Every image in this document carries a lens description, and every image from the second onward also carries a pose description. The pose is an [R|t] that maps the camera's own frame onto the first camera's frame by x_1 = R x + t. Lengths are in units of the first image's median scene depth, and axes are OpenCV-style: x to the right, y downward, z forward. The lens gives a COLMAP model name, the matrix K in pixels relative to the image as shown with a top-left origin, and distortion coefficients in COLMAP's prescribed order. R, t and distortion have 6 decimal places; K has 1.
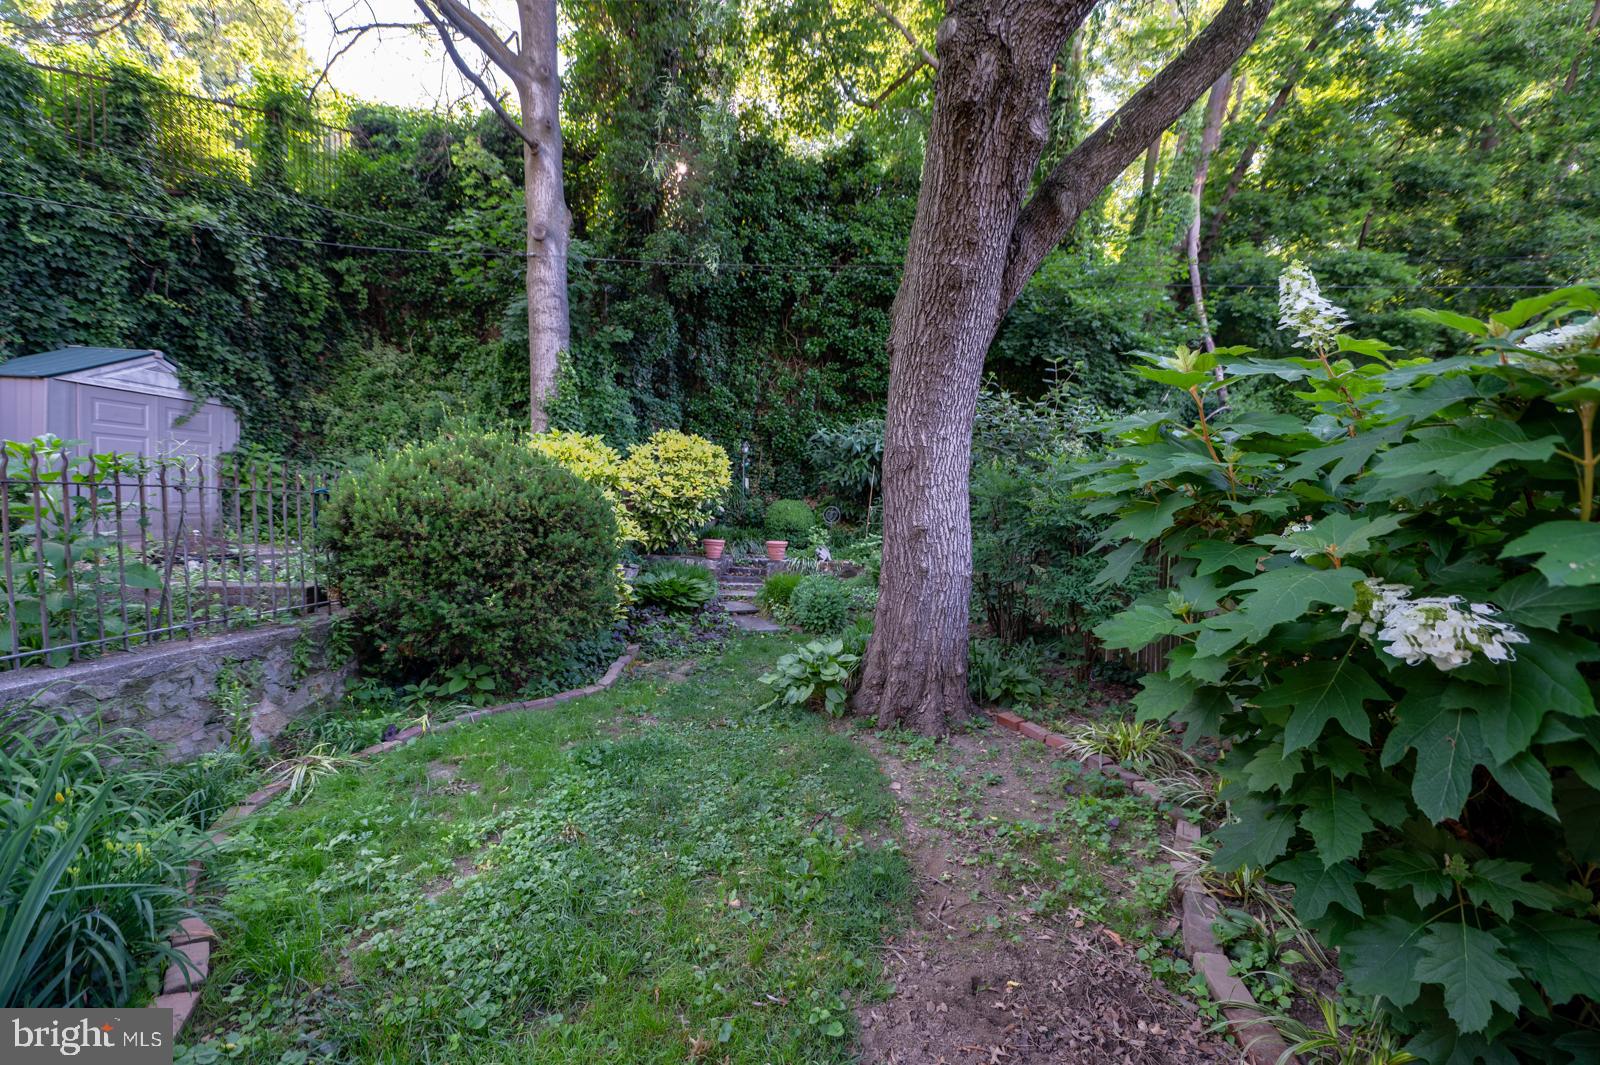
lens RADIAL K [[649.3, 0, 797.4], [0, 649.3, 543.0], [0, 0, 1]] dist [-0.004264, -0.000194]
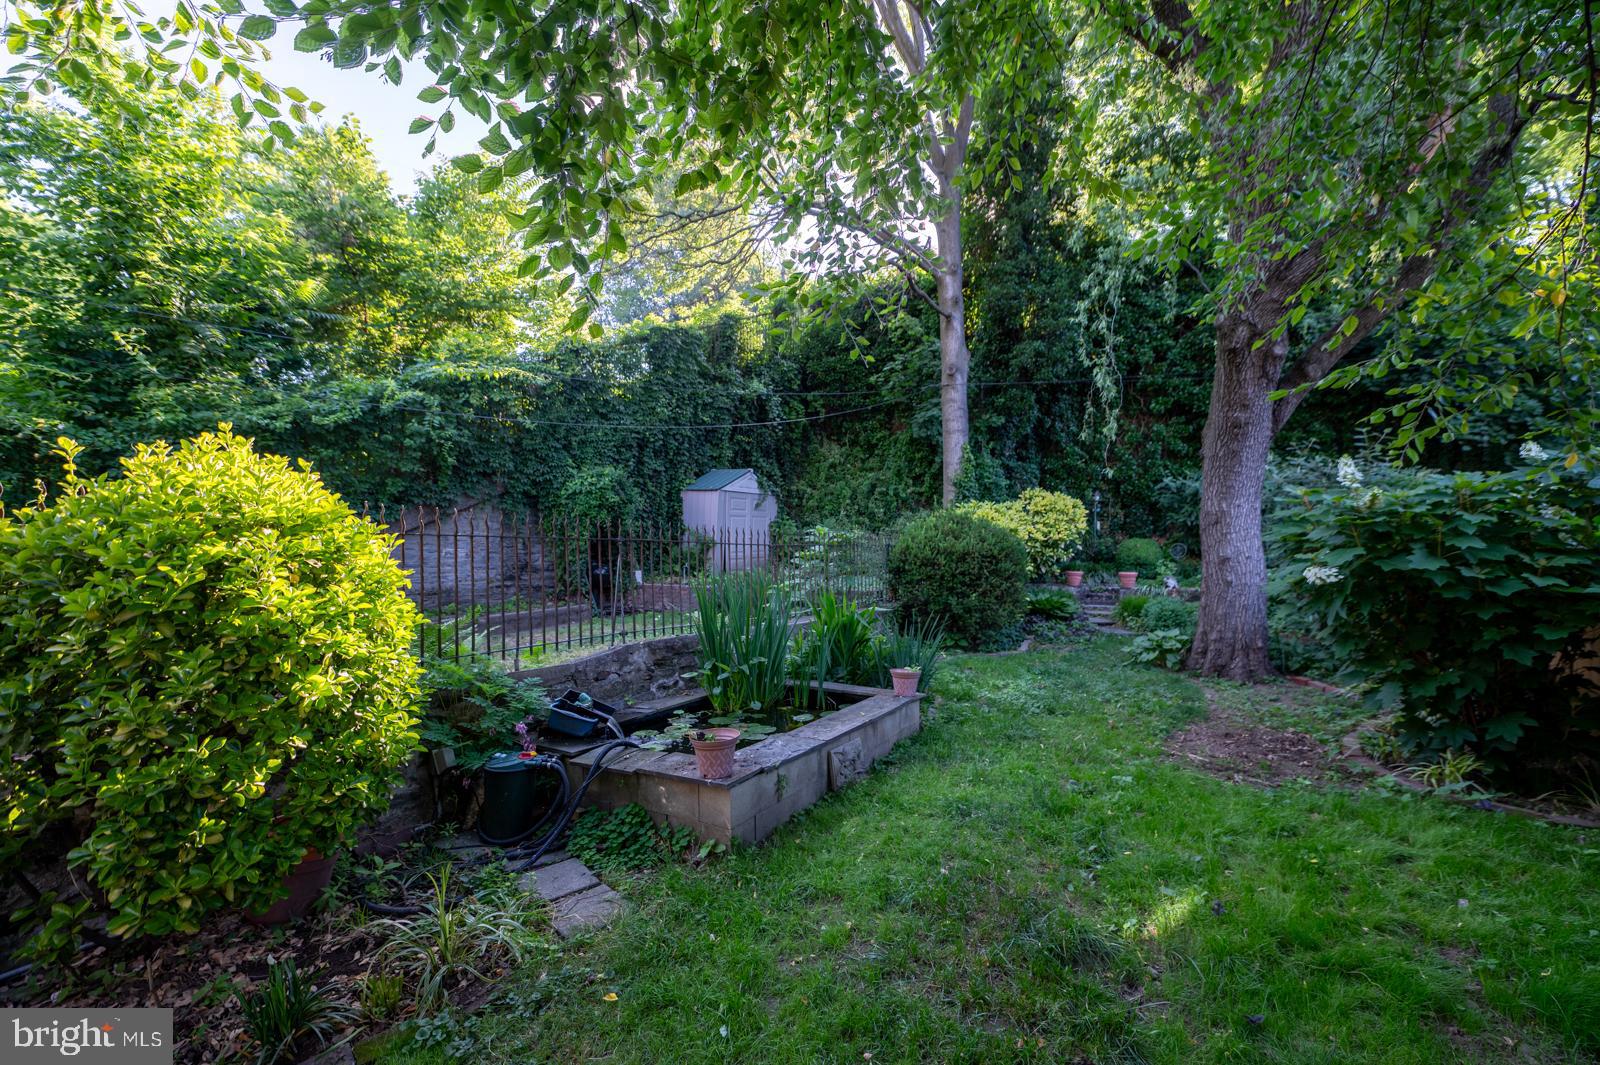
lens RADIAL K [[649.3, 0, 802.9], [0, 649.3, 550.2], [0, 0, 1]] dist [-0.004264, -0.000194]
pose [[0.882764, -0.021062, -0.469344, 0.002651], [-0.002175, 0.998801, -0.048913, 0.016923], [0.469811, 0.044199, 0.881660, -0.391106]]
